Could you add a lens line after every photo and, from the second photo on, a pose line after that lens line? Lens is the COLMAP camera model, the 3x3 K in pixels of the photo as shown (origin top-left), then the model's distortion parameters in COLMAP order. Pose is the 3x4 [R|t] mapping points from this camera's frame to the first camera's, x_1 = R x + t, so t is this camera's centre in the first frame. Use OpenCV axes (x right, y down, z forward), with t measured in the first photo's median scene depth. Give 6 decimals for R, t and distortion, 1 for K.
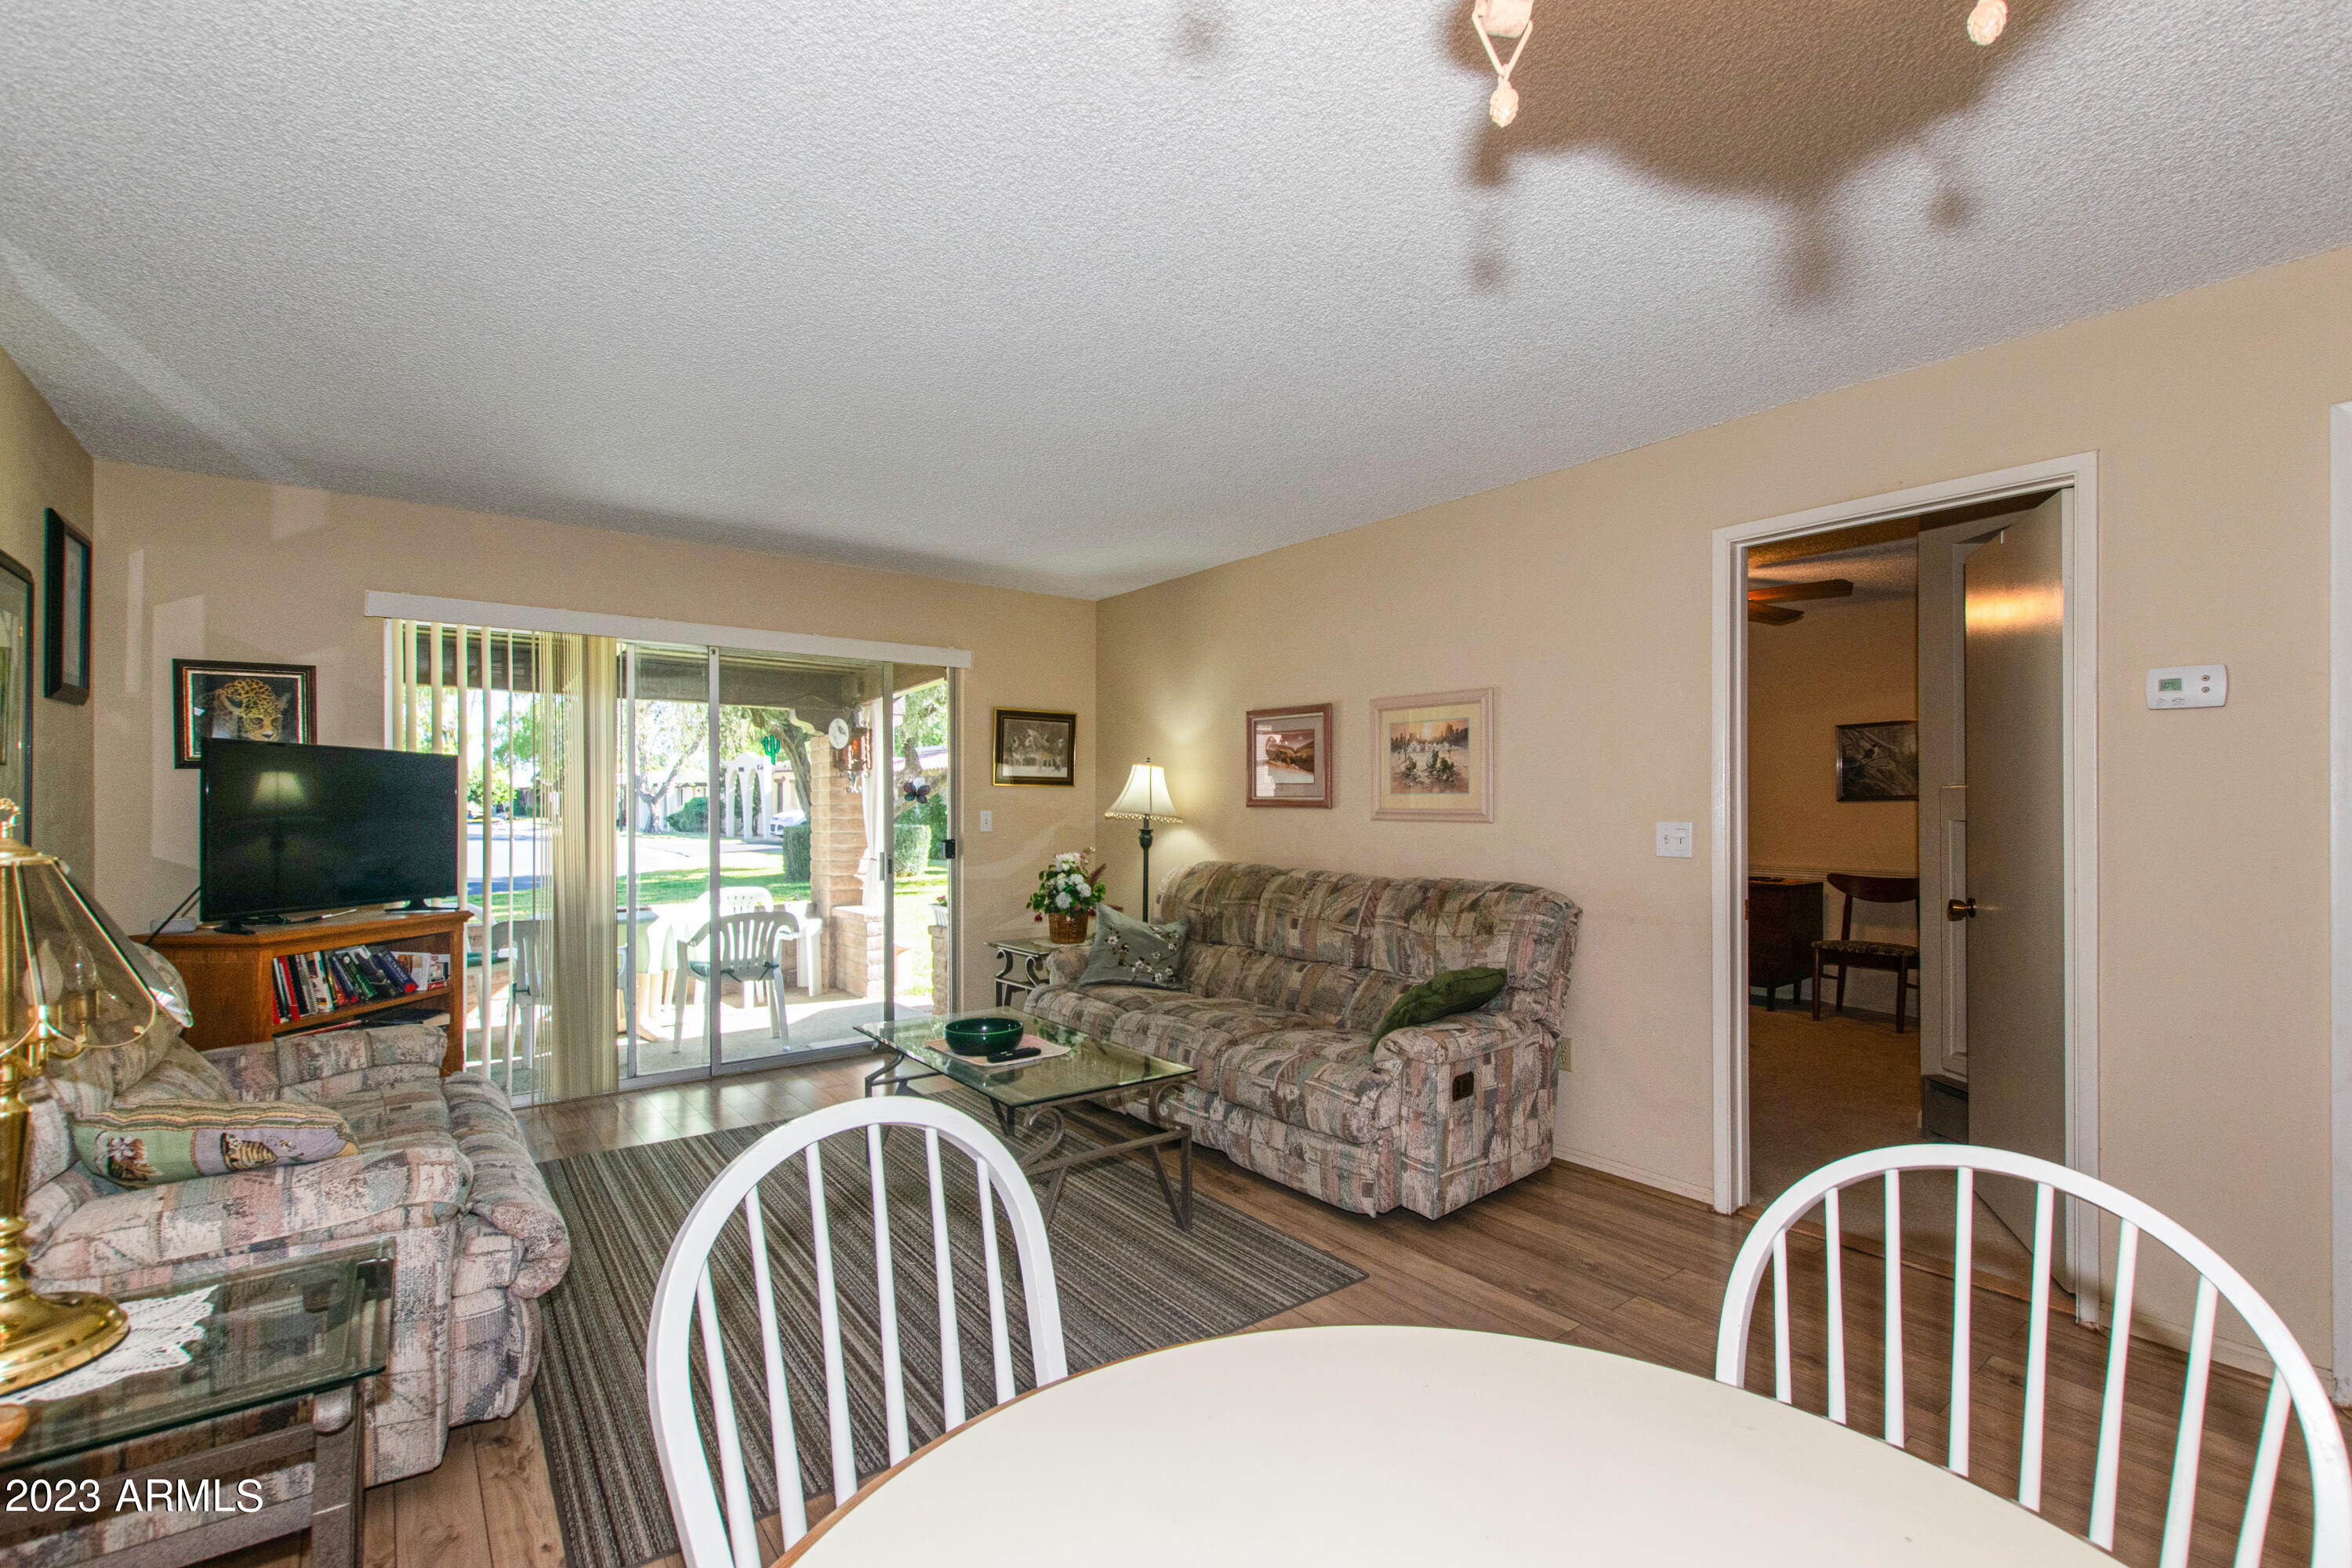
lens RADIAL K [[1032.3, 0, 1180.0], [0, 1032.3, 807.0], [0, 0, 1]] dist [-0.000255, 0.000174]
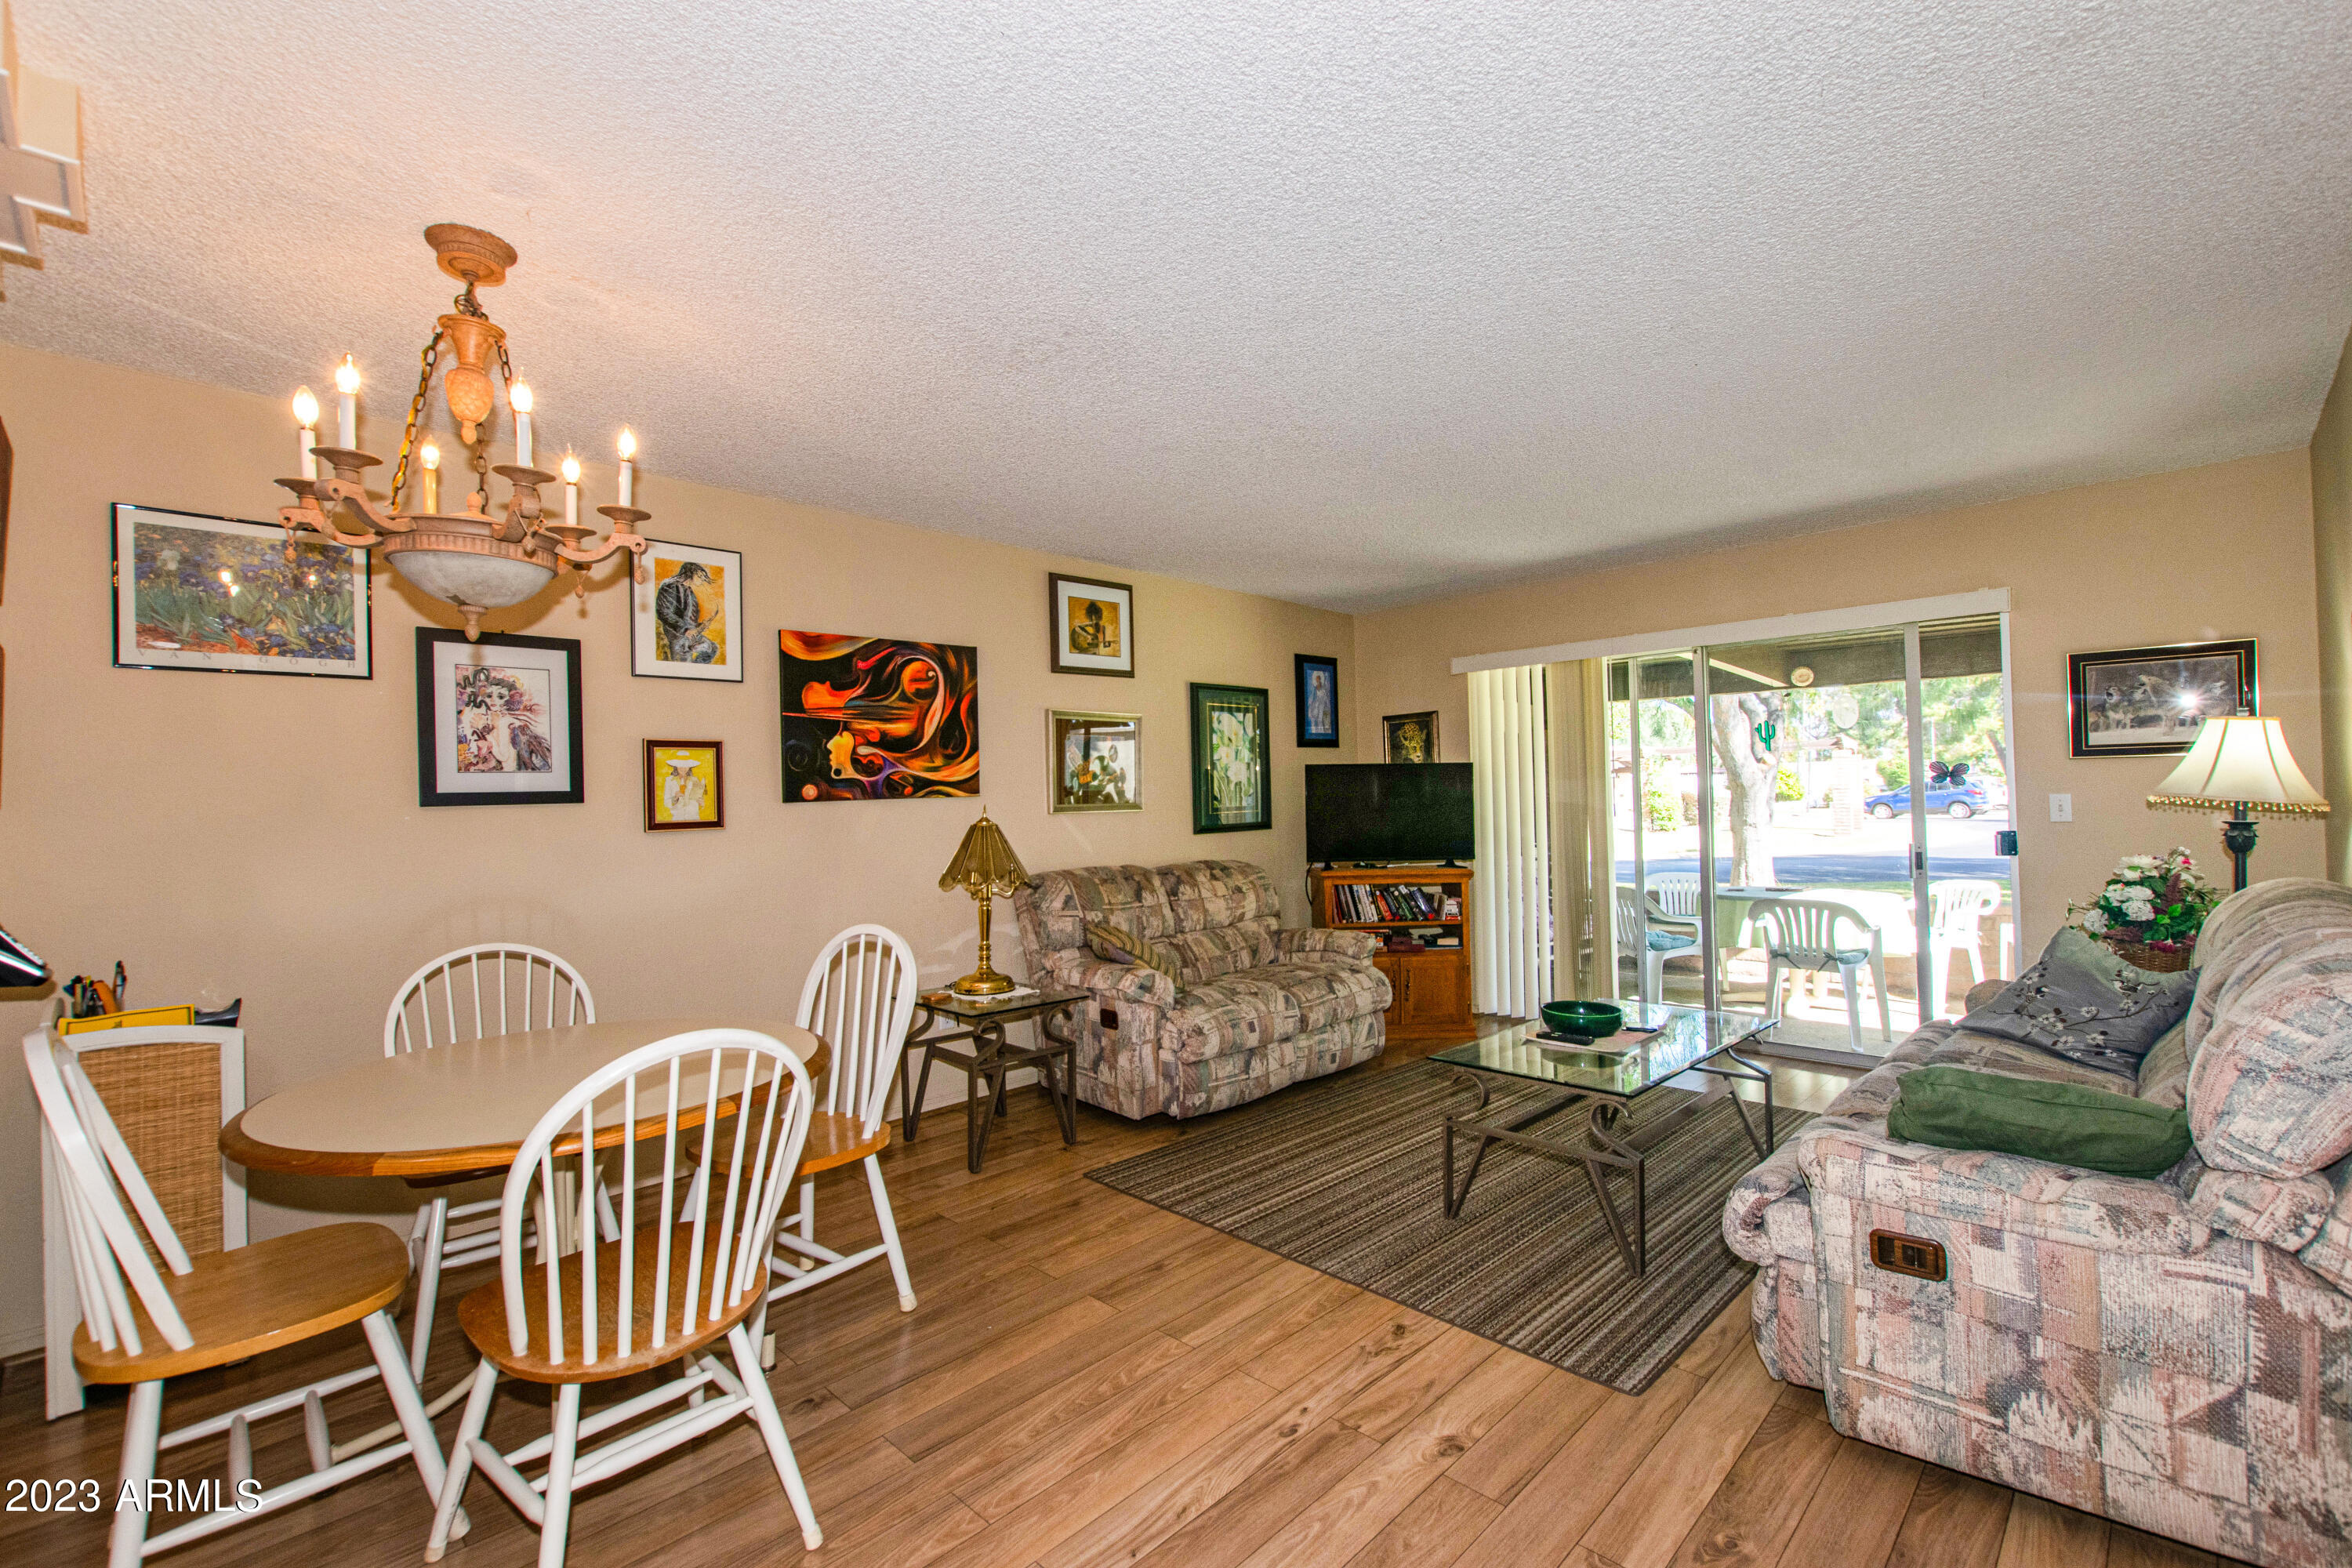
lens RADIAL K [[995.2, 0, 1176.0], [0, 995.2, 784.0], [0, 0, 1]] dist [-0.019992, -0.000050]
pose [[0.129710, -0.021069, -0.991328, 0.556046], [0.018850, 0.999646, -0.018779, -0.002404], [0.991373, -0.016250, 0.130061, 0.353979]]
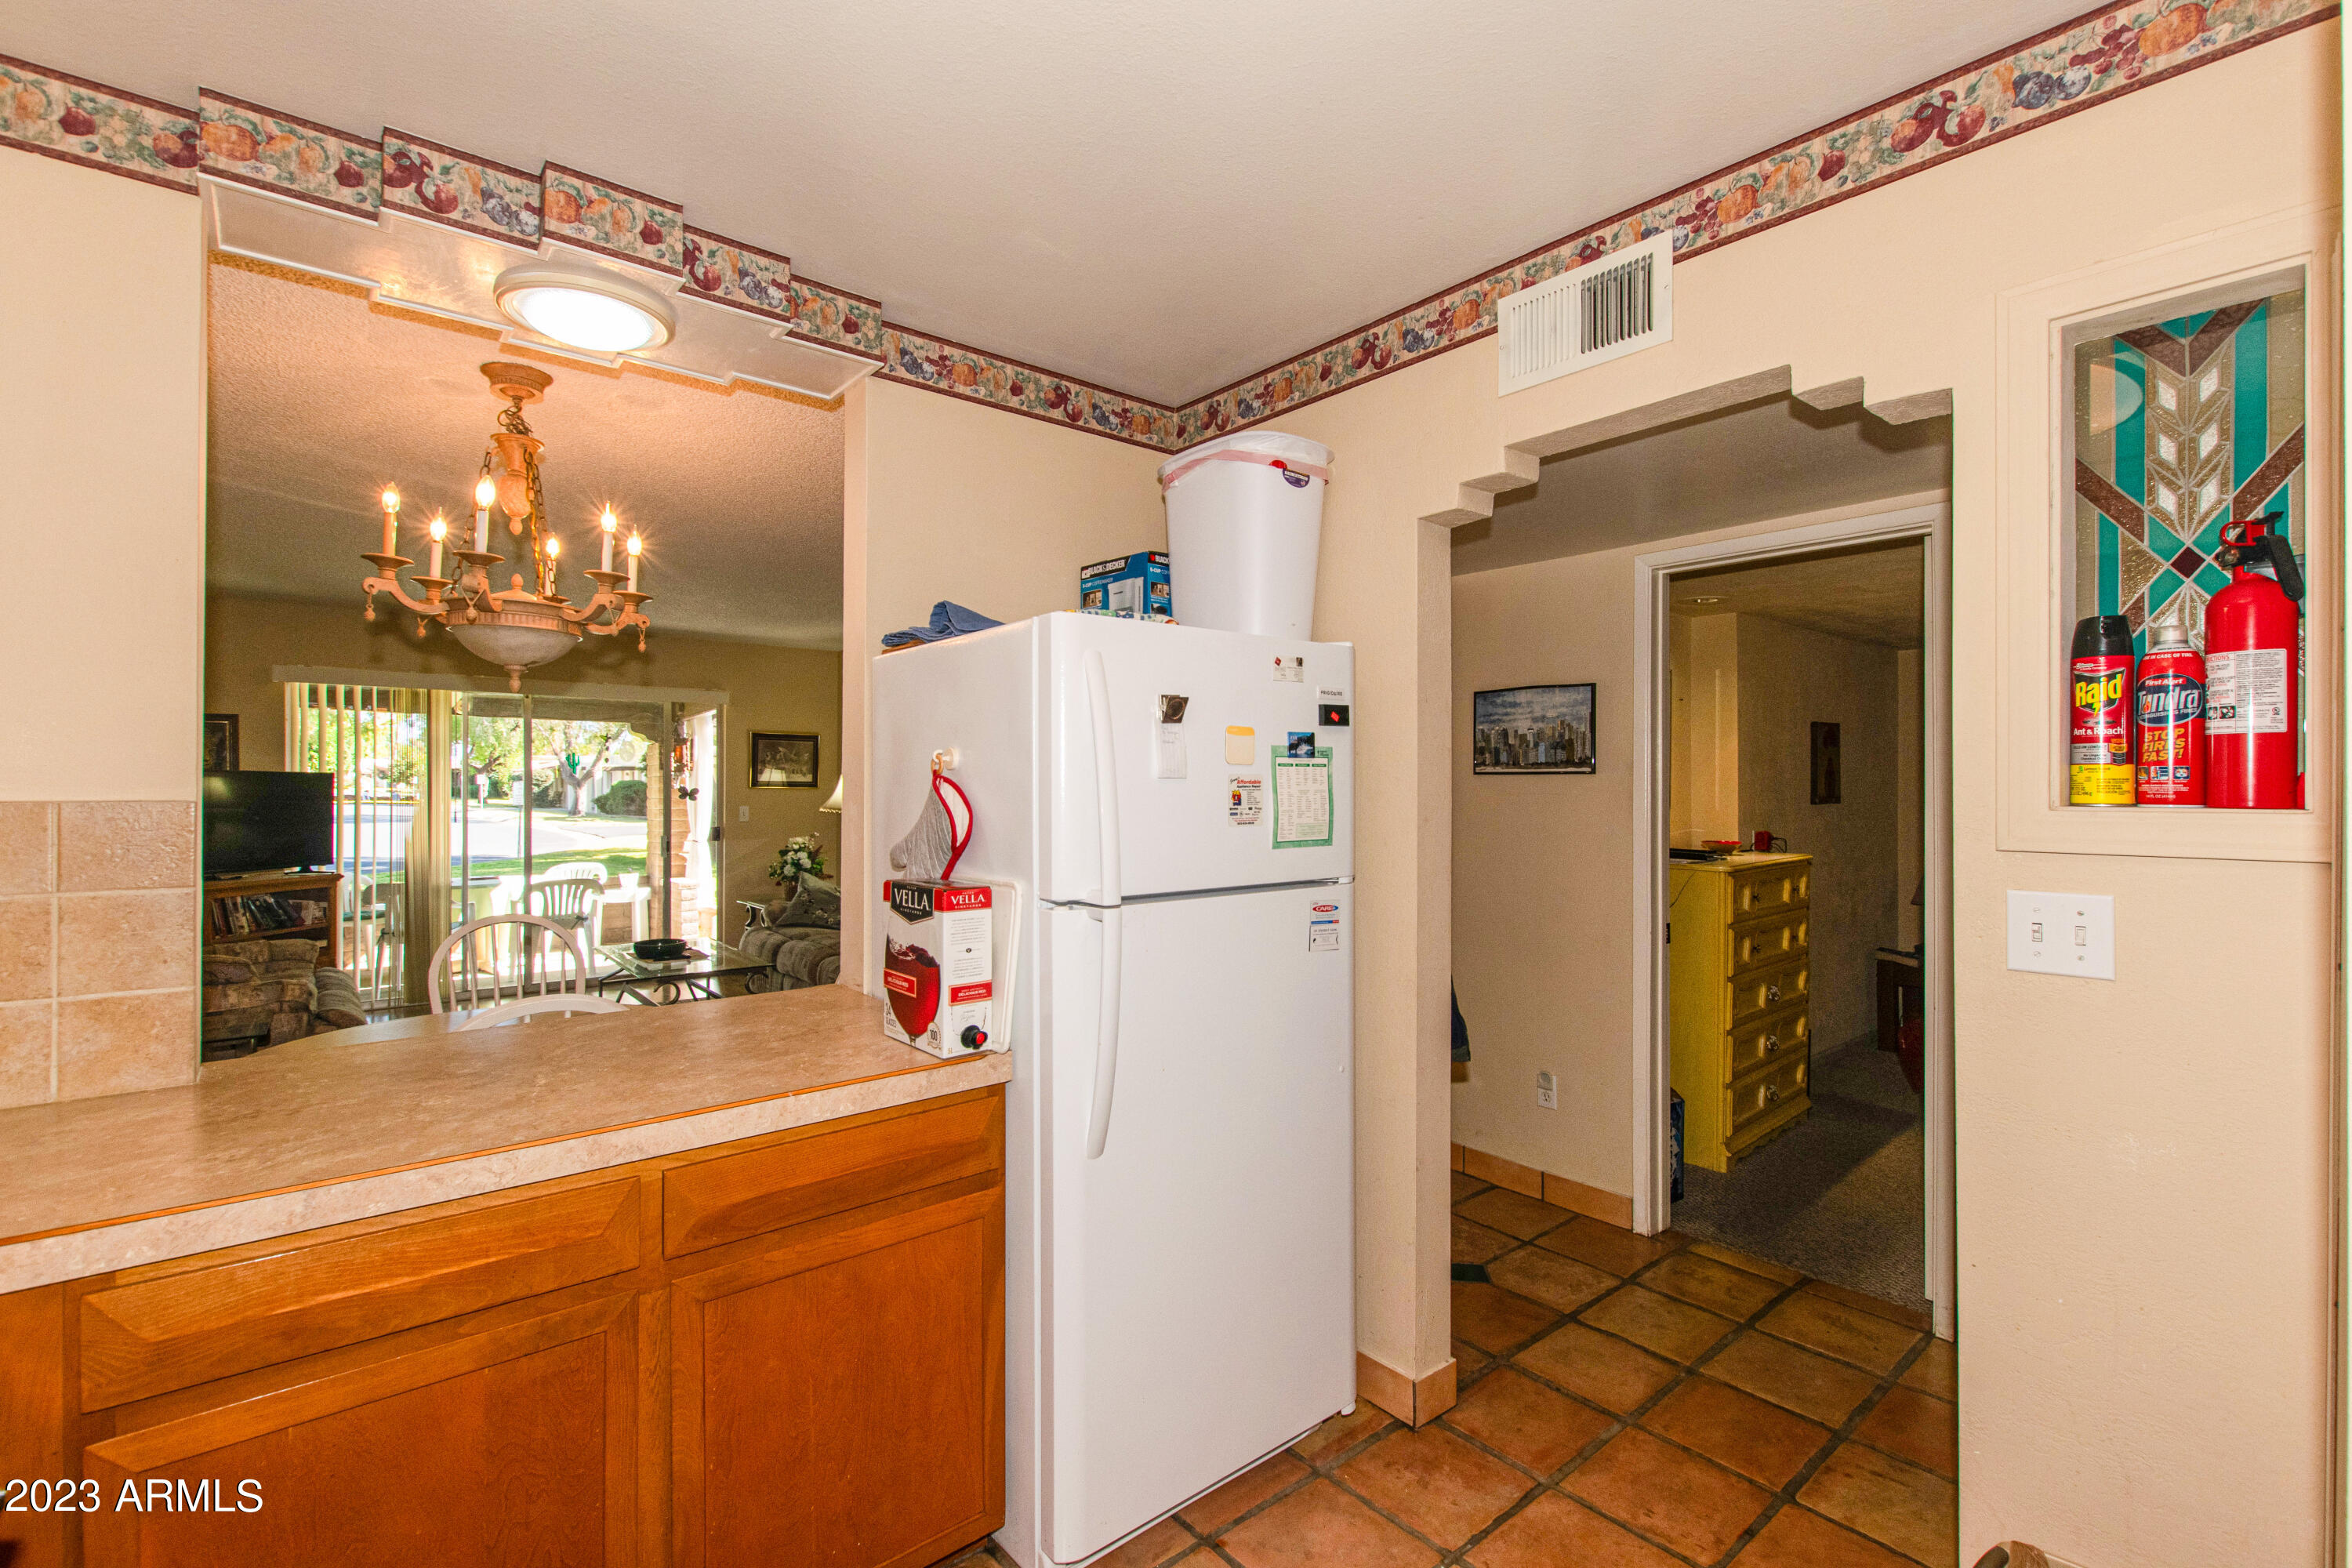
lens RADIAL K [[1022.1, 0, 1176.0], [0, 1022.1, 784.0], [0, 0, 1]] dist [0.003088, 0.000117]
pose [[0.998954, 0.003100, 0.045621, 0.427684], [-0.002875, 0.999983, -0.004994, -0.027122], [-0.045636, 0.004857, 0.998946, -0.515856]]
